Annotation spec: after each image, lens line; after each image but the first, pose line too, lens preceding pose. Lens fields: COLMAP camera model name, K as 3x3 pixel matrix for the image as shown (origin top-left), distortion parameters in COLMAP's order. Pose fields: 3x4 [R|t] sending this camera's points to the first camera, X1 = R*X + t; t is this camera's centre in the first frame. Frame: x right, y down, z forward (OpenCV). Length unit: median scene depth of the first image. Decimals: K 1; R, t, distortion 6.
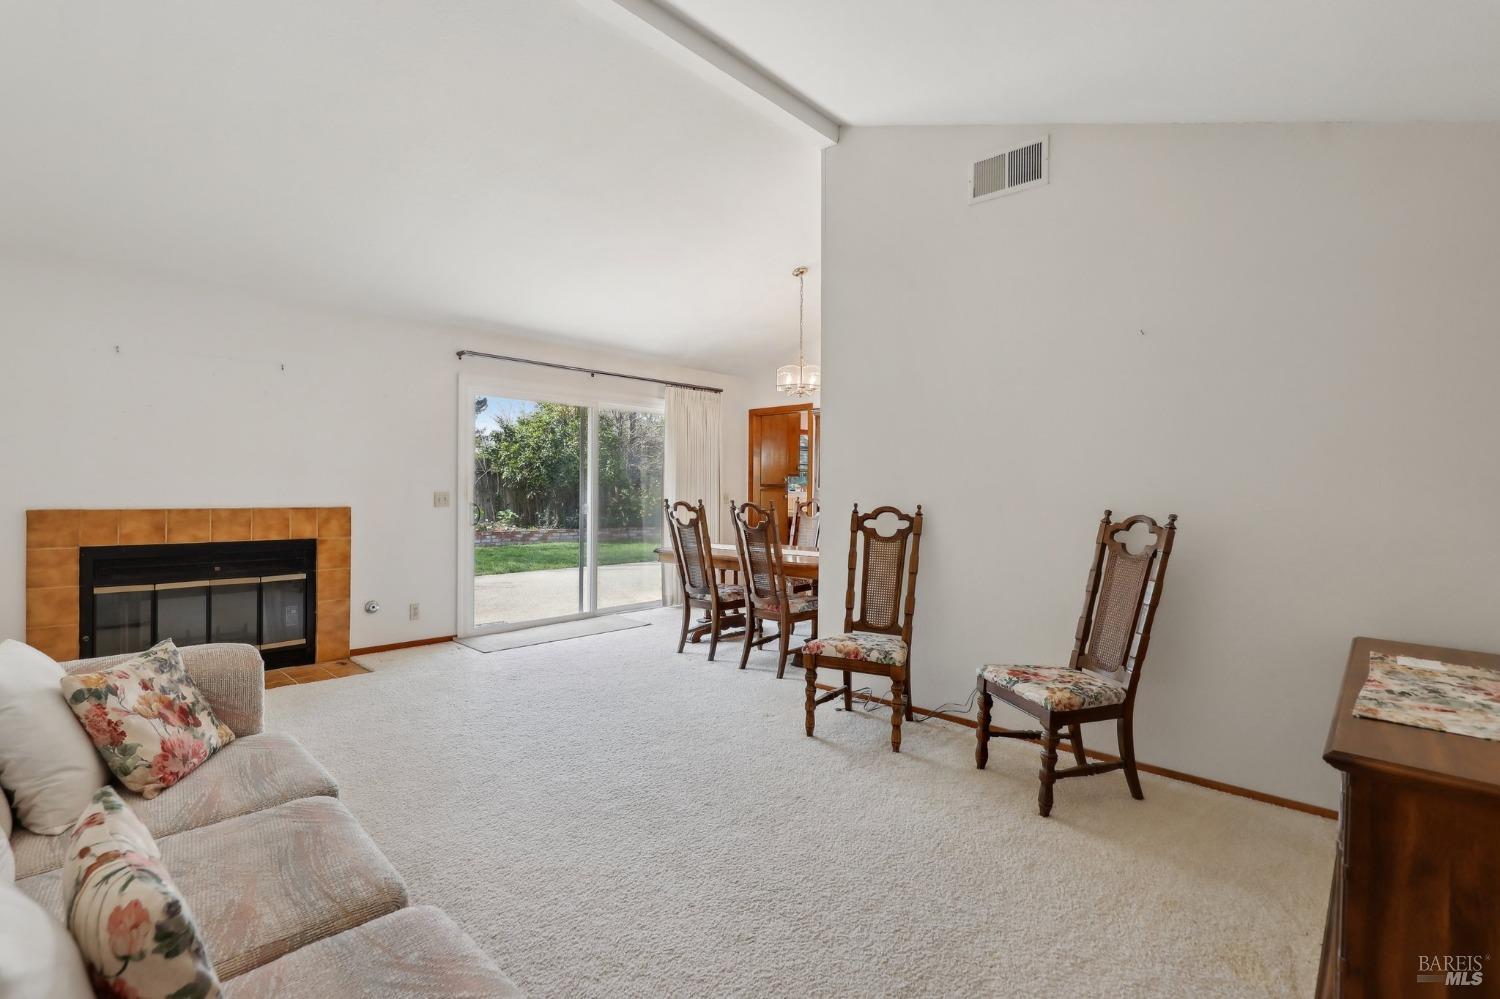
lens RADIAL K [[701.7, 0, 746.3], [0, 701.7, 490.1], [0, 0, 1]] dist [-0.006321, 0.001701]
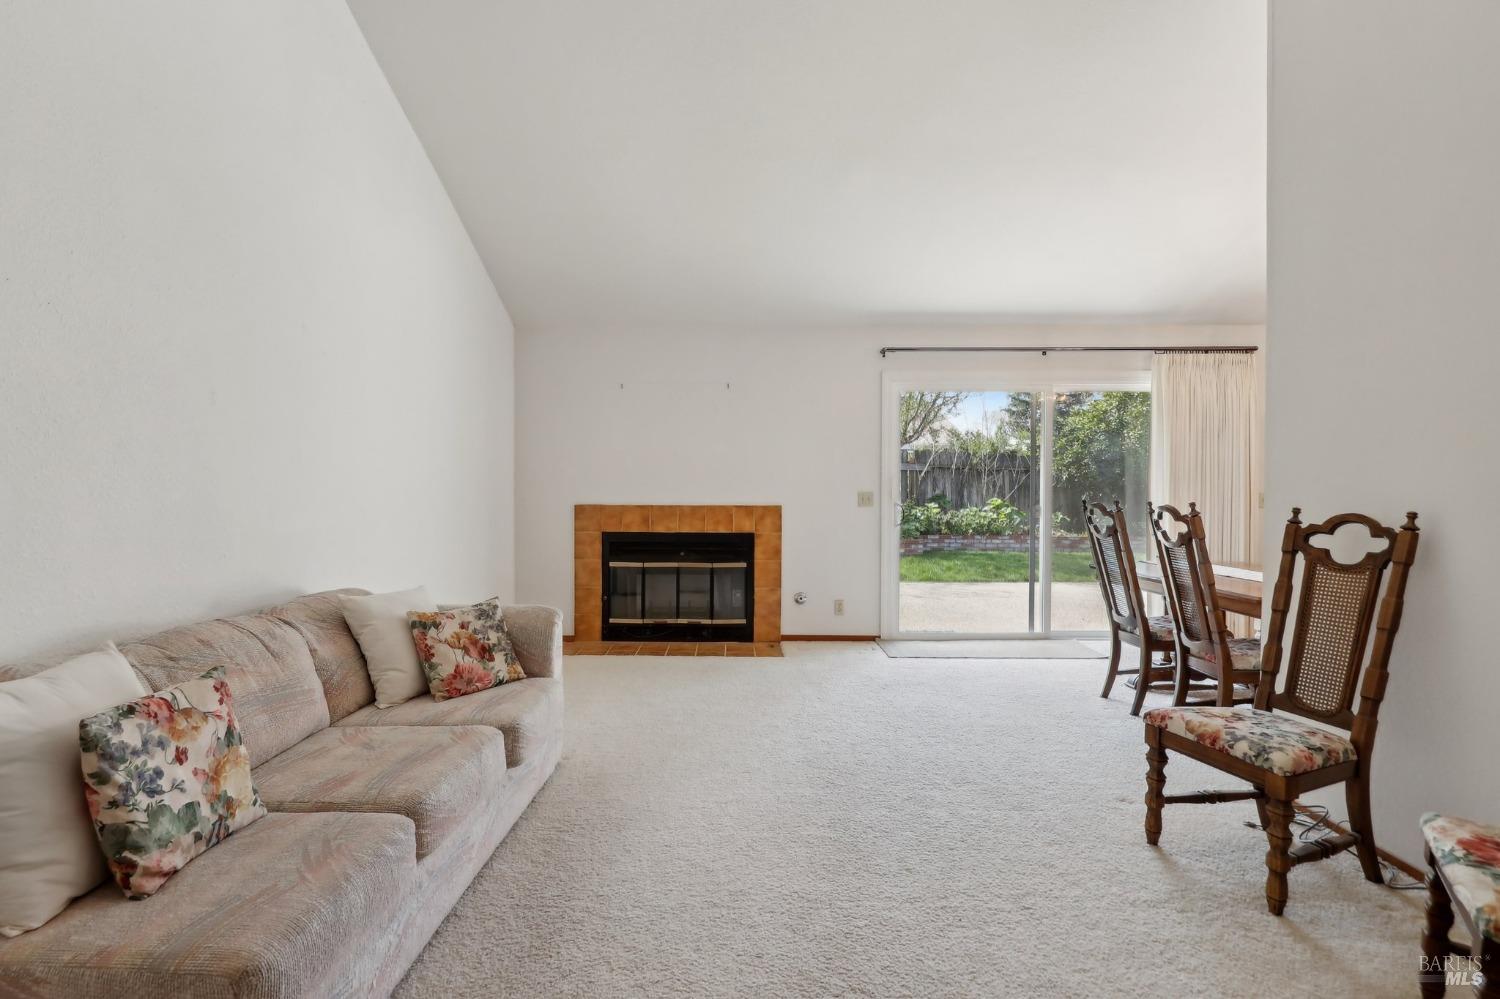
lens RADIAL K [[732.8, 0, 671.6], [0, 732.8, 488.5], [0, 0, 1]] dist [-0.011176, 0.001341]
pose [[0.671291, -0.005859, -0.741171, 0.250608], [0.004106, 0.999983, -0.004186, 0.001929], [0.741183, -0.000233, 0.671303, 0.139279]]
